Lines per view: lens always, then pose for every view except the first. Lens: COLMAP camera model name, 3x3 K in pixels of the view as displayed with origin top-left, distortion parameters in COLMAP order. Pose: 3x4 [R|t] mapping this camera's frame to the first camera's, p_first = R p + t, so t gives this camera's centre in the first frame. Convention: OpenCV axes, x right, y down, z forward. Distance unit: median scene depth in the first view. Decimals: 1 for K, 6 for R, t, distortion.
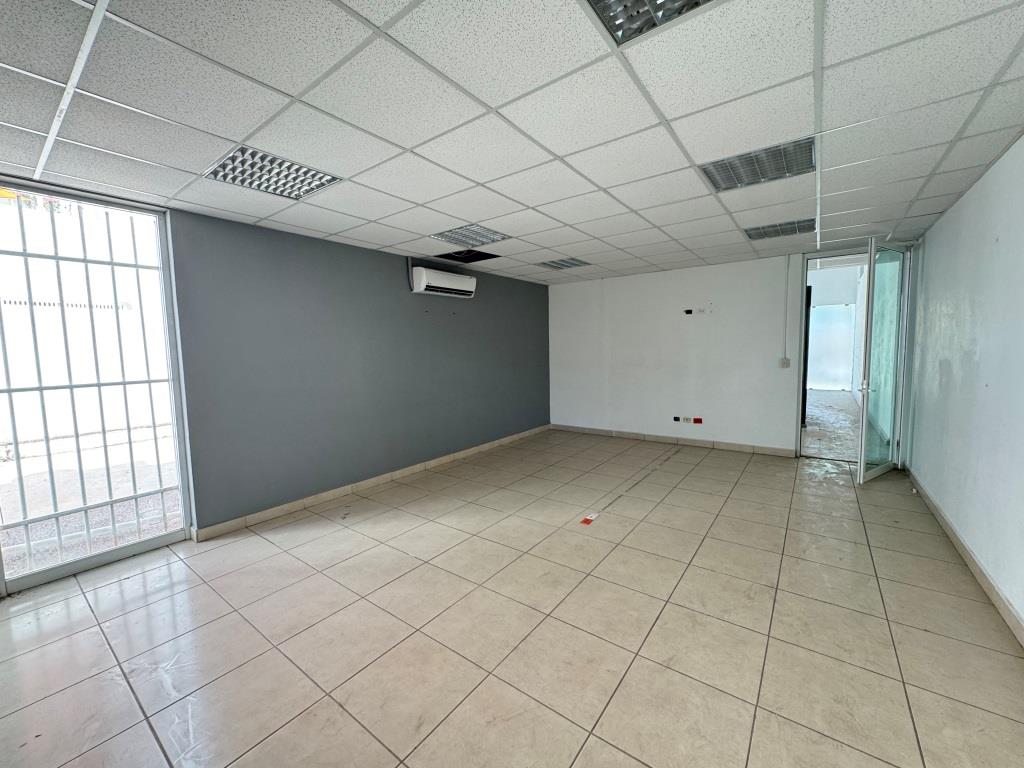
lens RADIAL K [[408.2, 0, 512.0], [0, 408.2, 384.0], [0, 0, 1]] dist [-0.000923, 0.000058]
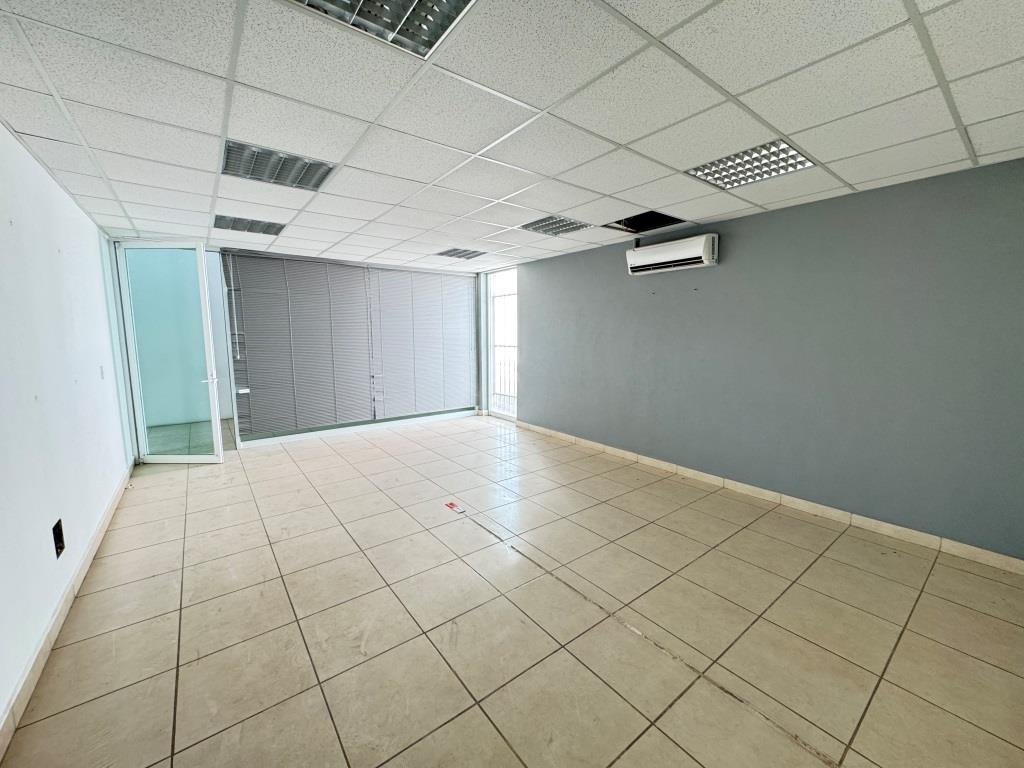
lens RADIAL K [[408.2, 0, 512.0], [0, 408.2, 384.0], [0, 0, 1]] dist [-0.000923, 0.000058]
pose [[-0.269367, 0.143150, -0.952339, 0.809920], [-0.078419, 0.982346, 0.169841, -0.116699], [0.959839, 0.120431, -0.253386, 1.019621]]
